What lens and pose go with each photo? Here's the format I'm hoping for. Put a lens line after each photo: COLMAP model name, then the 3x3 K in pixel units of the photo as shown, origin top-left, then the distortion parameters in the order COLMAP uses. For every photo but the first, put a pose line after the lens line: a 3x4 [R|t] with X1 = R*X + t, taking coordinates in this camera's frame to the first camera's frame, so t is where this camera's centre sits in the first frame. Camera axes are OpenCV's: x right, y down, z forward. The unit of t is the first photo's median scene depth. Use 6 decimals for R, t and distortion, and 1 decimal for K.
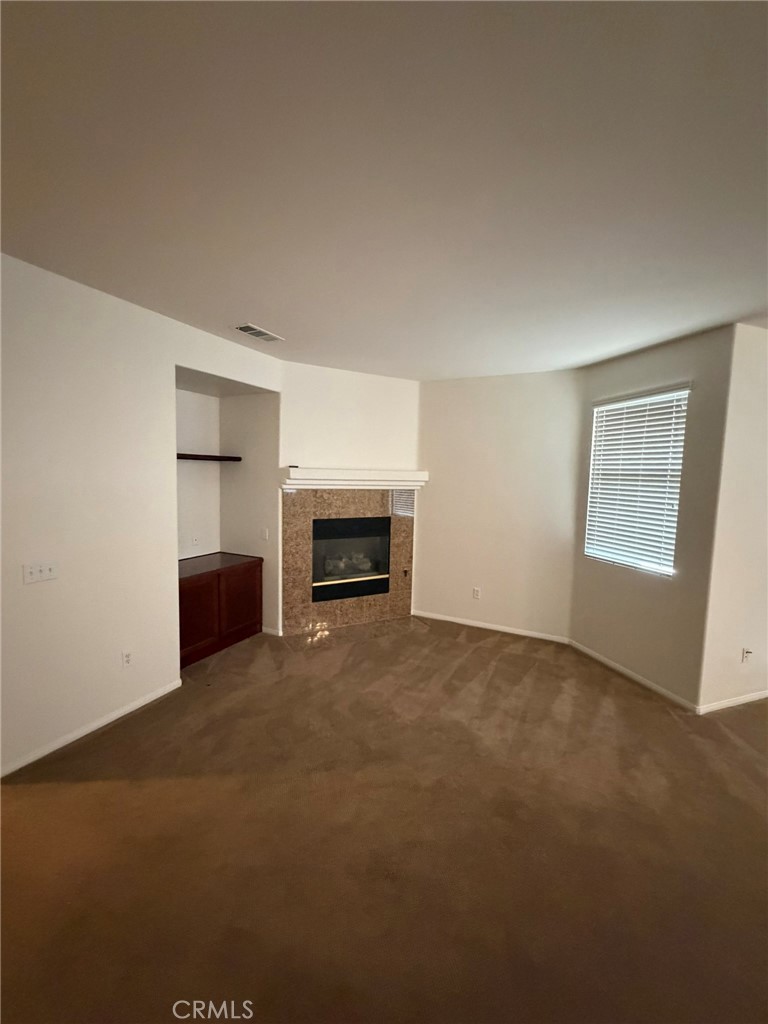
lens RADIAL K [[407.9, 0, 378.1], [0, 407.9, 508.0], [0, 0, 1]] dist [0.001088, 0.000756]
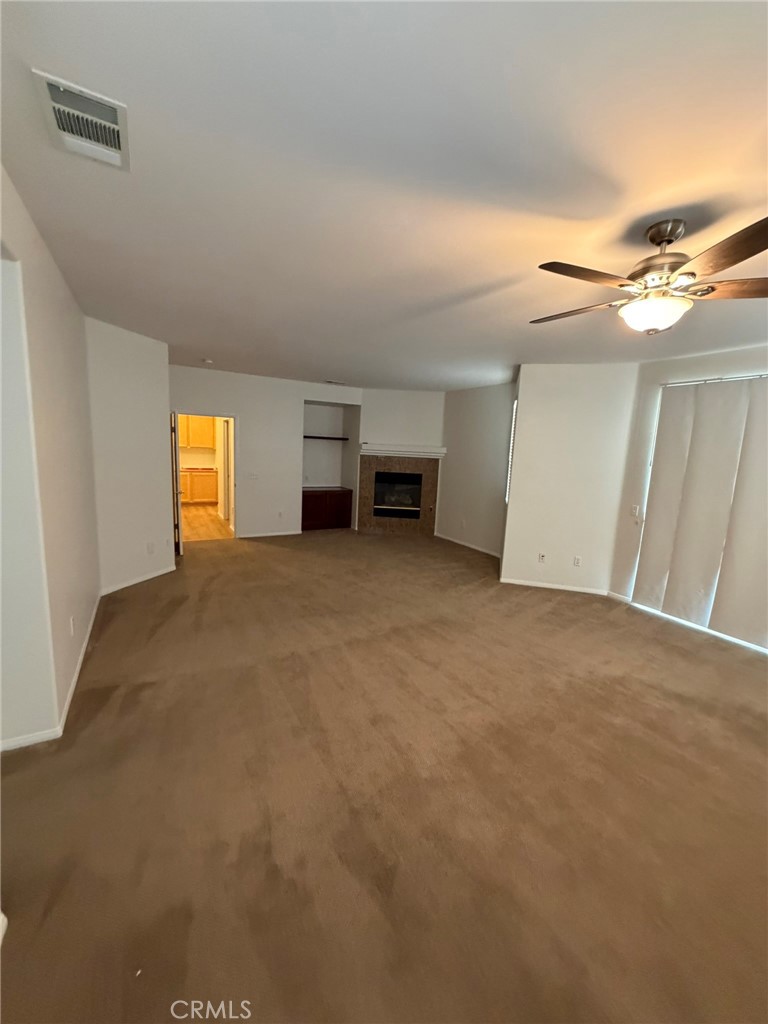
lens RADIAL K [[407.9, 0, 392.3], [0, 407.9, 509.4], [0, 0, 1]] dist [0.001088, 0.000756]
pose [[0.837456, 0.099918, -0.537292, 0.900465], [-0.077511, 0.994922, 0.064209, 0.071921], [0.540980, -0.012126, 0.840948, -0.521473]]
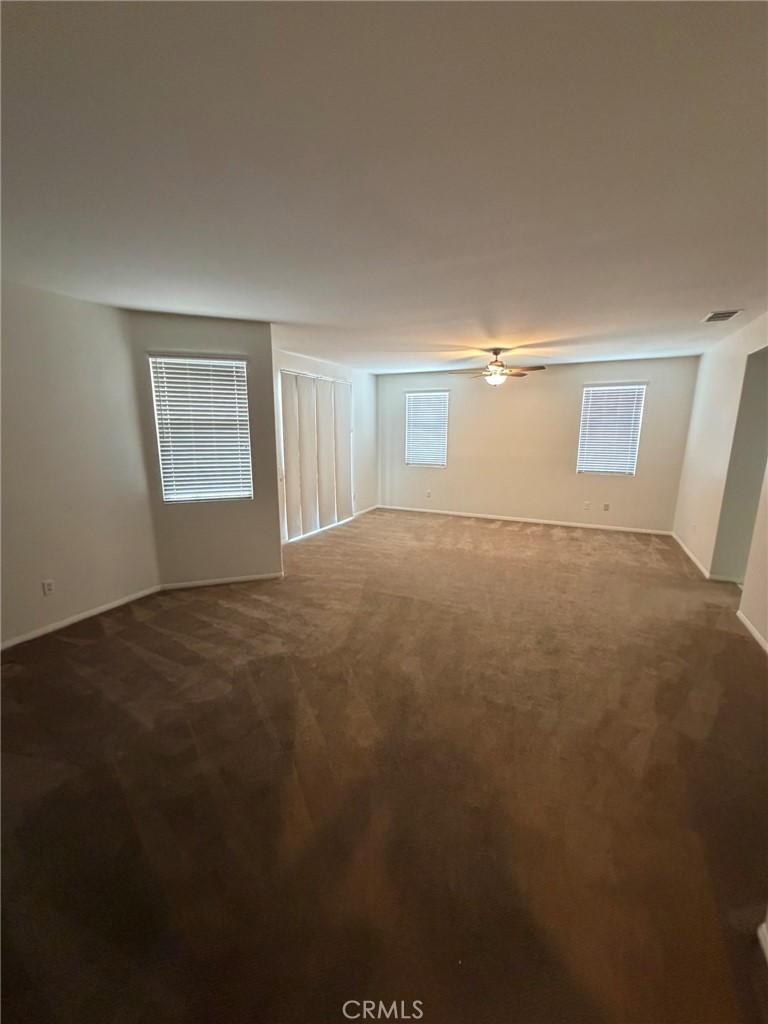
lens RADIAL K [[407.9, 0, 387.3], [0, 407.9, 511.2], [0, 0, 1]] dist [0.001088, 0.000756]
pose [[-0.019522, -0.221429, 0.974981, -0.609937], [0.082488, 0.971486, 0.222287, -0.054453], [-0.996401, 0.084764, -0.000700, 0.482496]]
